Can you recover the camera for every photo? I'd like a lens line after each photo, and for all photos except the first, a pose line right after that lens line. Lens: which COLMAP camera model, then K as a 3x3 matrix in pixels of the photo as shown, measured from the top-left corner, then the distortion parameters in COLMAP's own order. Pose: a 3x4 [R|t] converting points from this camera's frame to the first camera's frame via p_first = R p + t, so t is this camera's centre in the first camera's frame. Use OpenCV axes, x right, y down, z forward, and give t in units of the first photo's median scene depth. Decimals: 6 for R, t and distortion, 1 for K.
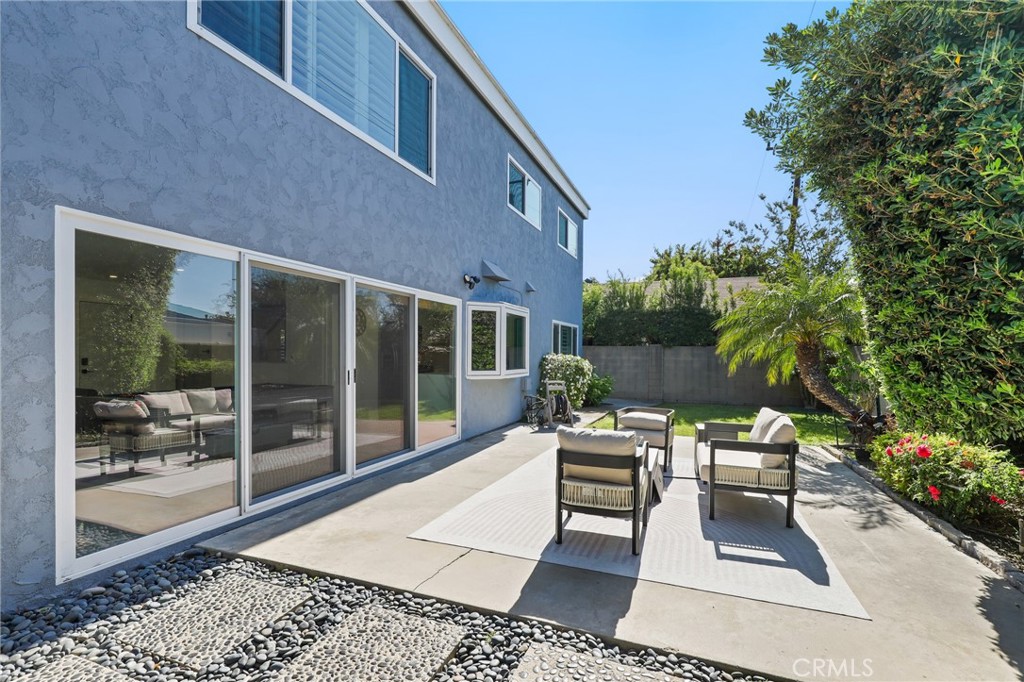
lens RADIAL K [[464.3, 0, 523.3], [0, 464.3, 361.1], [0, 0, 1]] dist [0.006486, -0.003221]
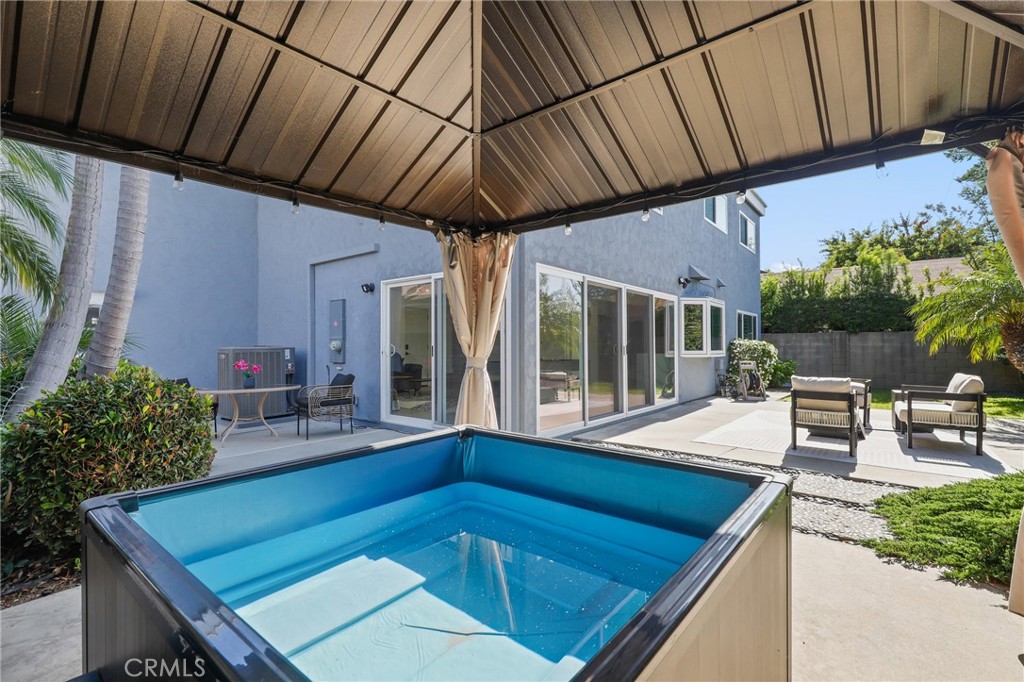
lens RADIAL K [[464.3, 0, 510.4], [0, 464.3, 340.8], [0, 0, 1]] dist [0.006486, -0.003221]
pose [[0.951844, -0.008314, -0.306471, -0.097903], [-0.000285, 0.999608, -0.028002, 0.016373], [0.306584, 0.026740, 0.951468, -0.214605]]
